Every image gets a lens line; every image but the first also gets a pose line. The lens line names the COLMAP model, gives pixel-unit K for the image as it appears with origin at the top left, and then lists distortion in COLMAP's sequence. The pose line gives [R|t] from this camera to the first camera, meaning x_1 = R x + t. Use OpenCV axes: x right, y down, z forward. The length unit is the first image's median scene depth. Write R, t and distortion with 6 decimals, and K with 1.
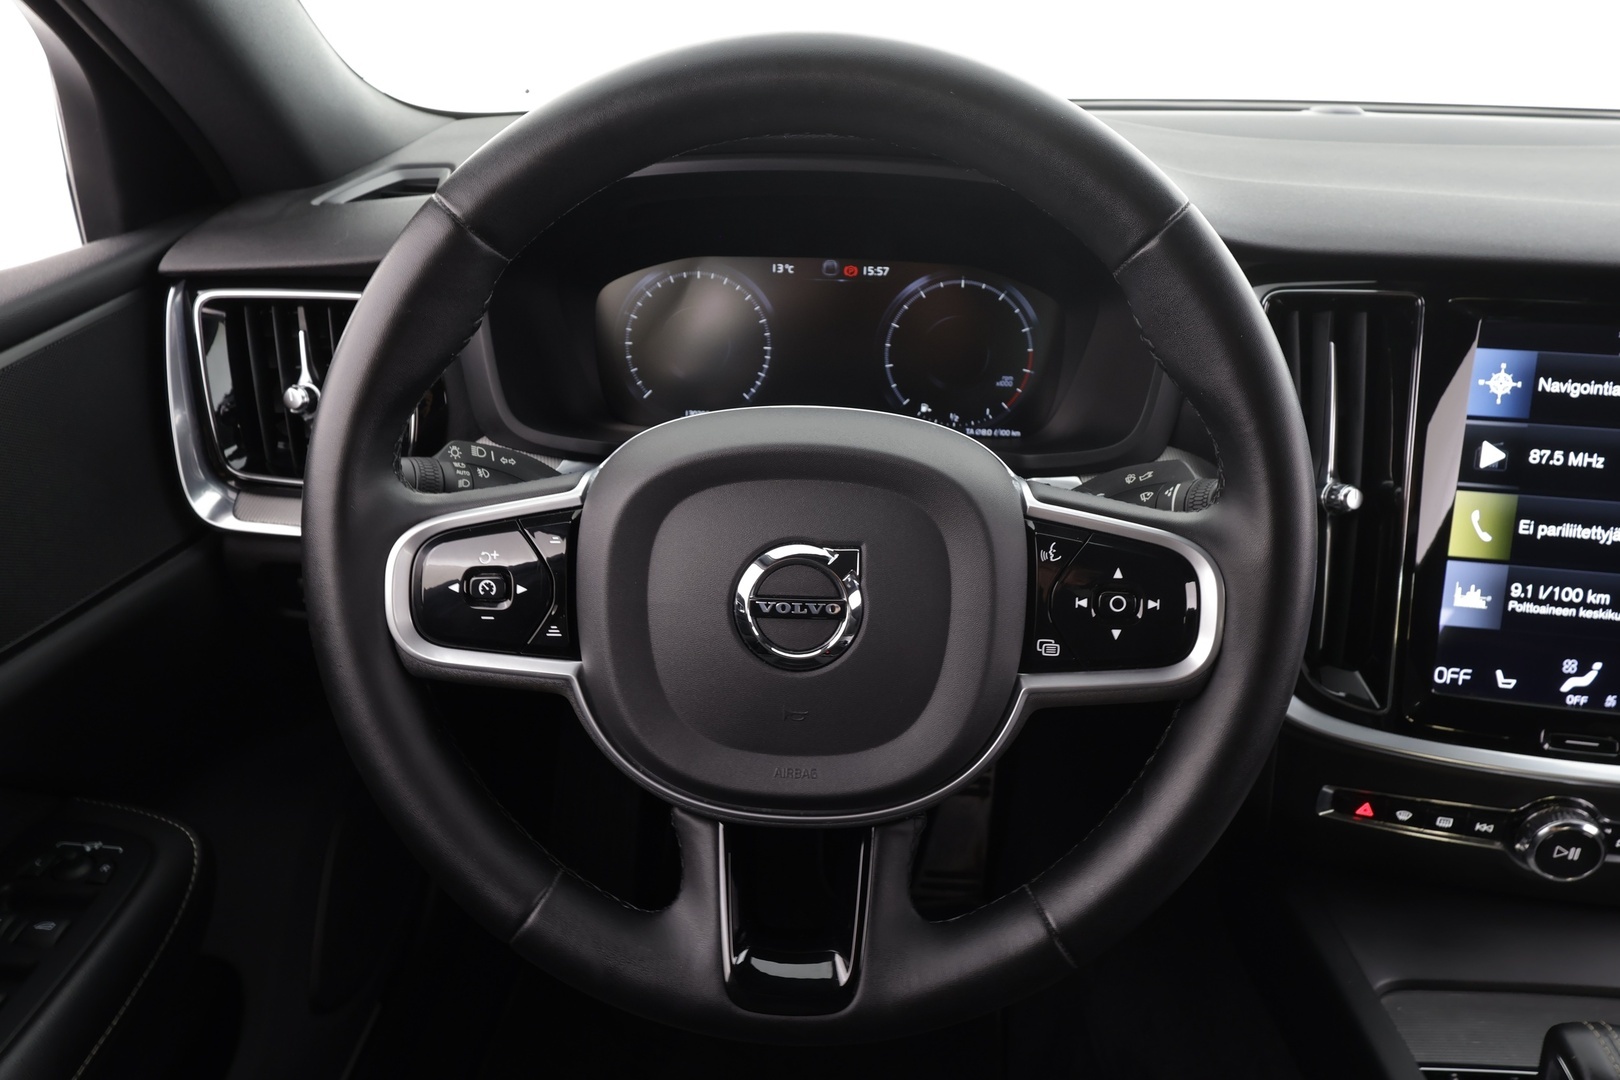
lens RADIAL K [[1131.1, 0, 809.6], [0, 1131.1, 545.8], [0, 0, 1]] dist [0.007614, -0.001498]
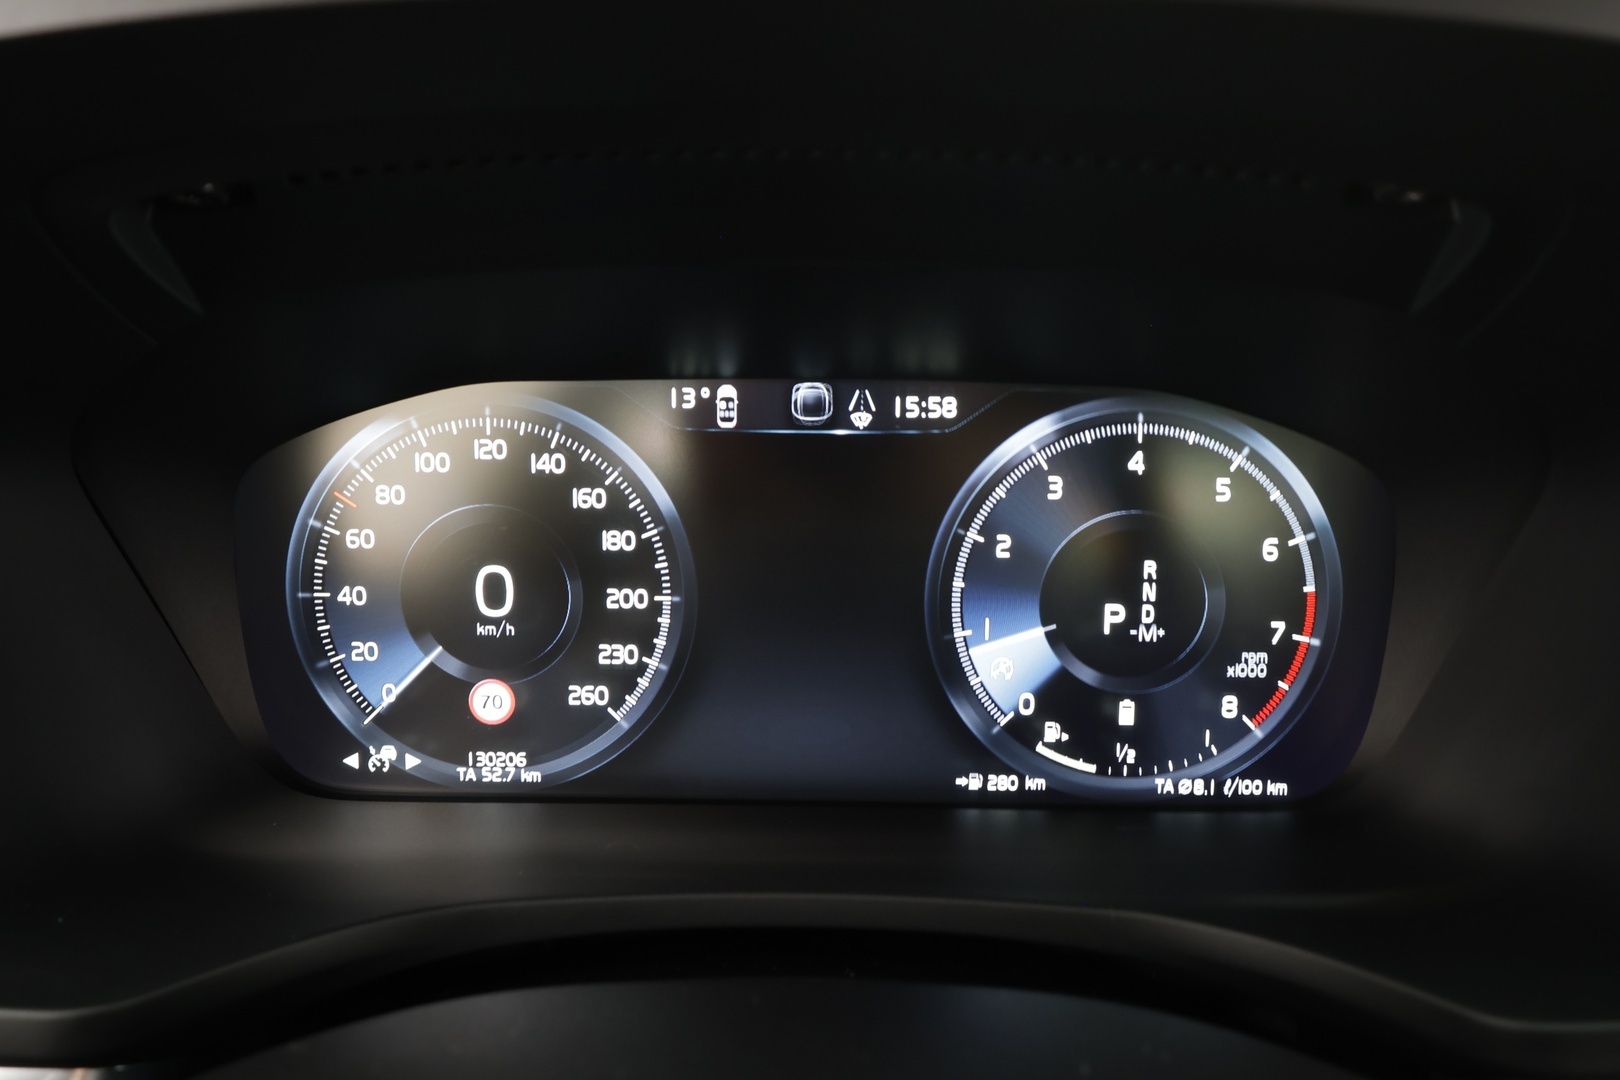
lens RADIAL K [[1133.6, 0, 803.8], [0, 1133.6, 530.4], [0, 0, 1]] dist [-0.036328, 0.000214]
pose [[0.999561, -0.026388, 0.013470, 0.010892], [0.027742, 0.993220, -0.112894, -0.193412], [-0.010400, 0.113218, 0.993516, 0.754816]]
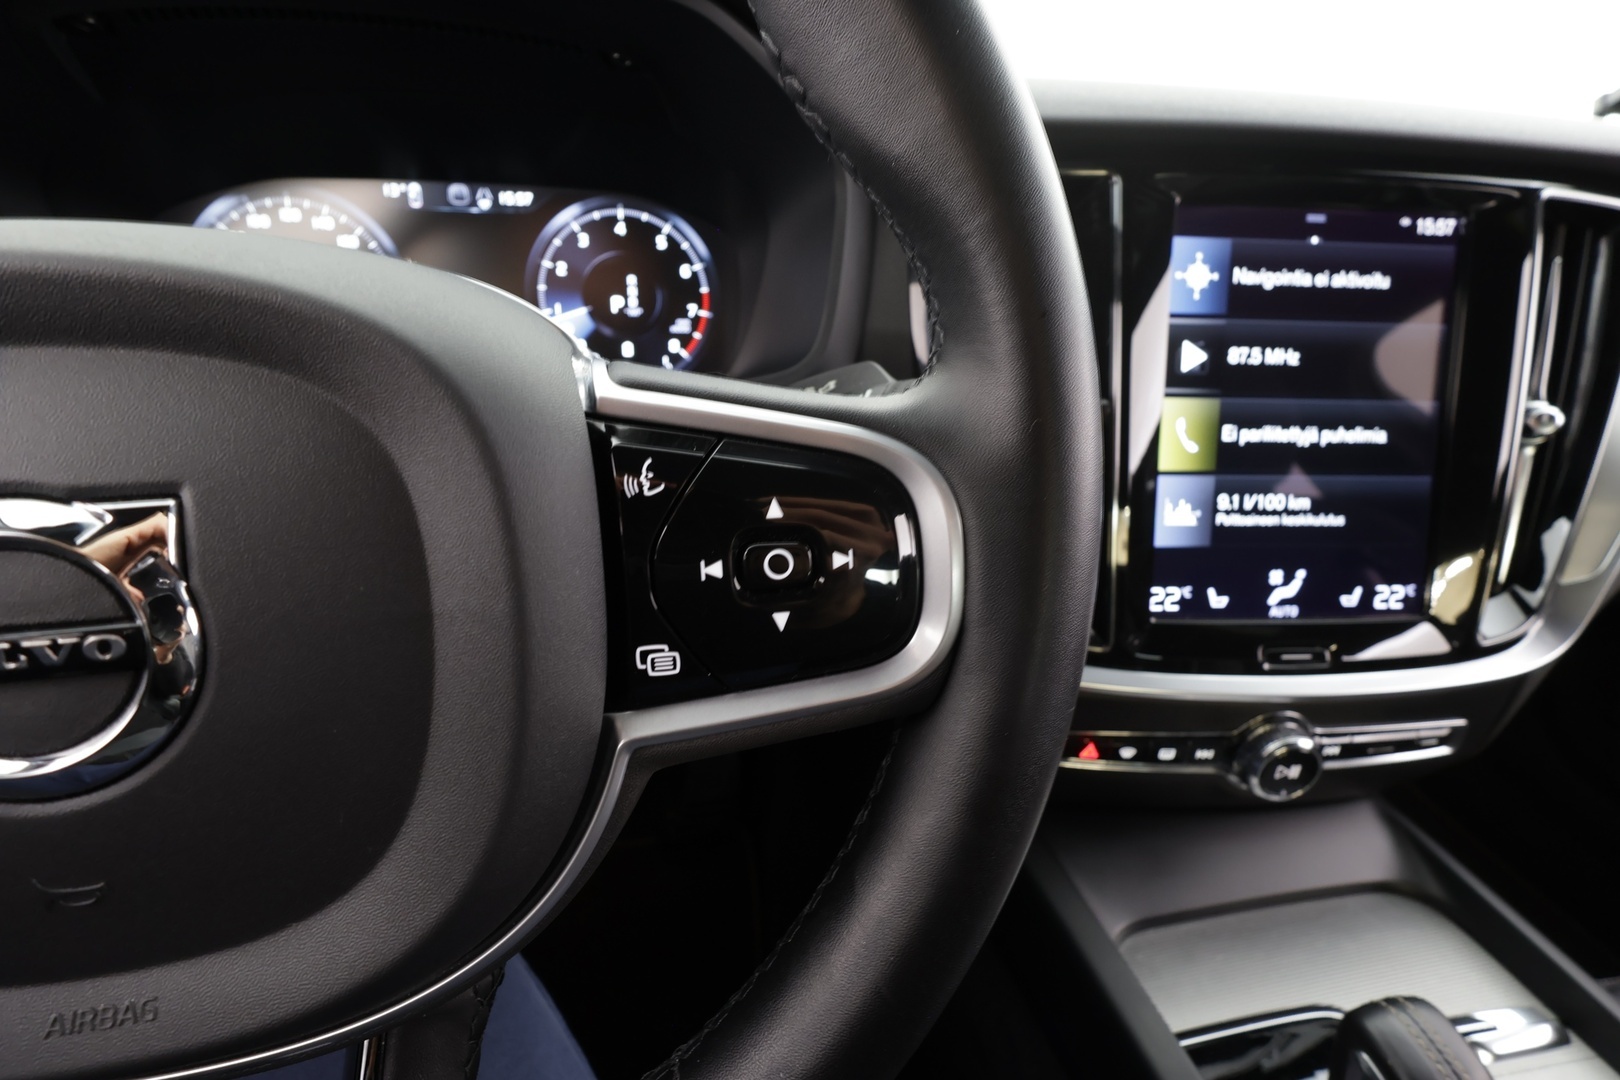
lens RADIAL K [[749.9, 0, 815.0], [0, 749.9, 545.6], [0, 0, 1]] dist [-0.003863, -0.000322]
pose [[0.968822, -0.092926, 0.229670, 0.155399], [0.086347, 0.995519, 0.038554, 0.022357], [-0.232224, -0.017520, 0.972505, 0.485915]]
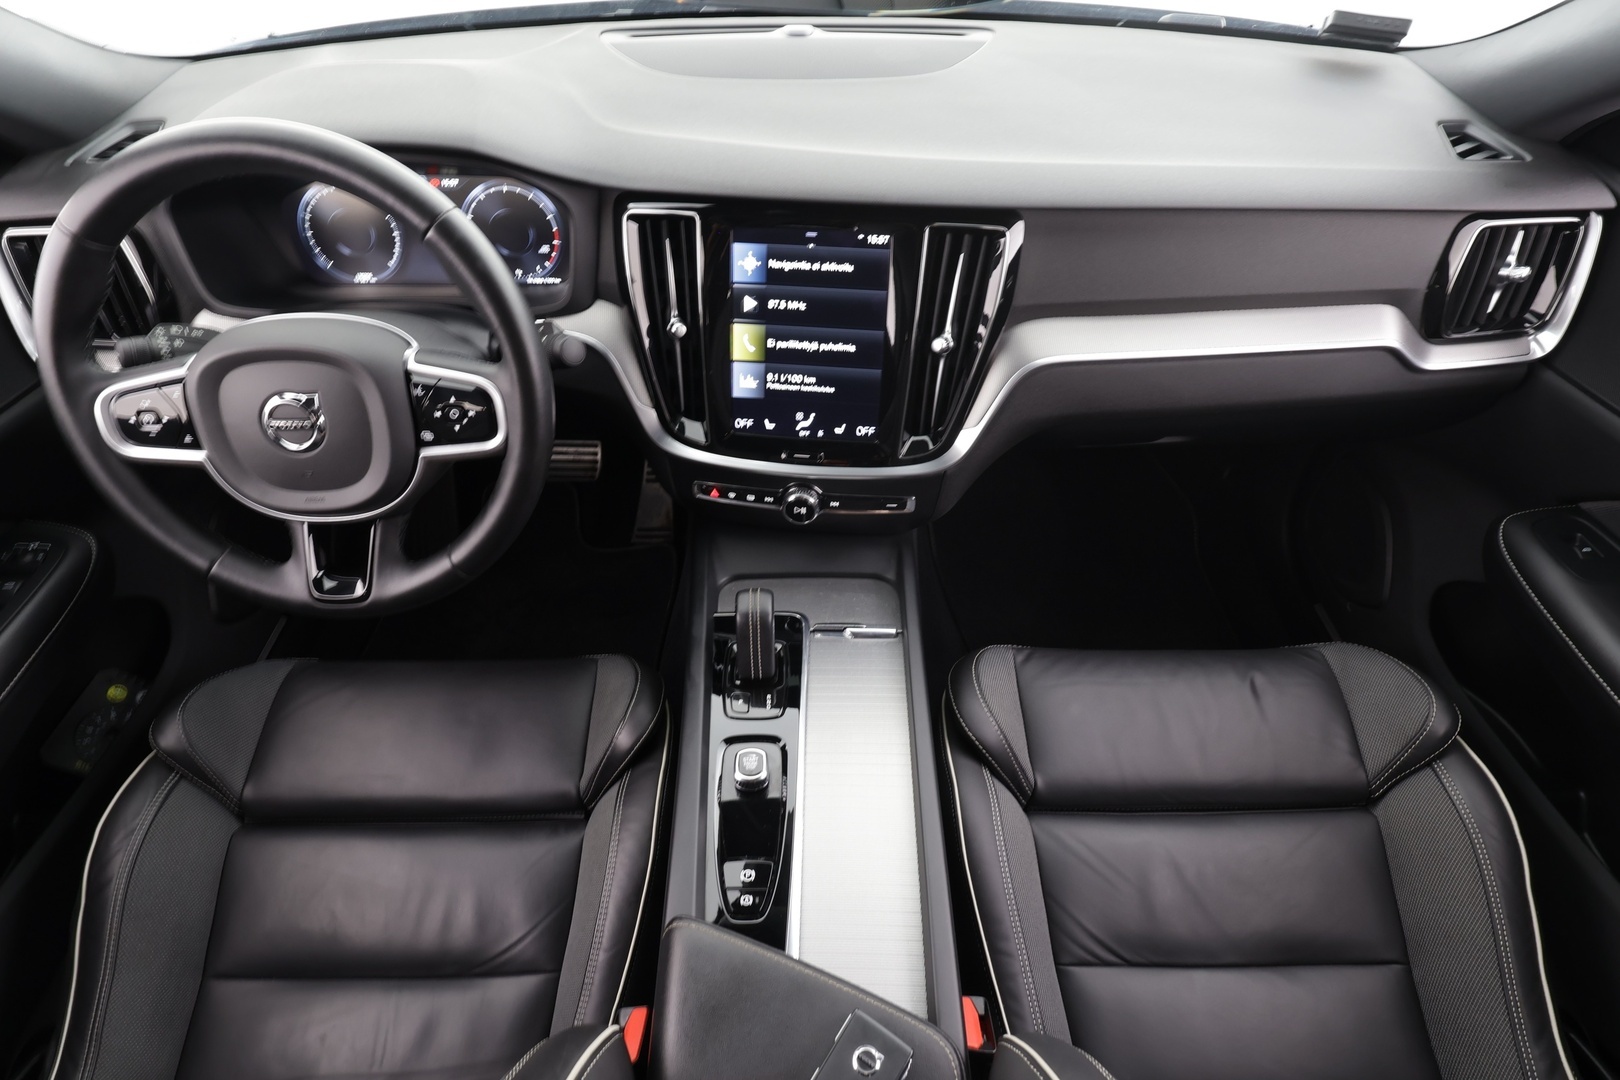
lens RADIAL K [[879.6, 0, 821.3], [0, 879.6, 540.9], [0, 0, 1]] dist [0.001789, 0.003727]
pose [[0.998321, -0.050988, 0.027498, 0.664318], [0.040405, 0.953014, 0.300221, -0.138181], [-0.041514, -0.298606, 0.953473, -0.480197]]
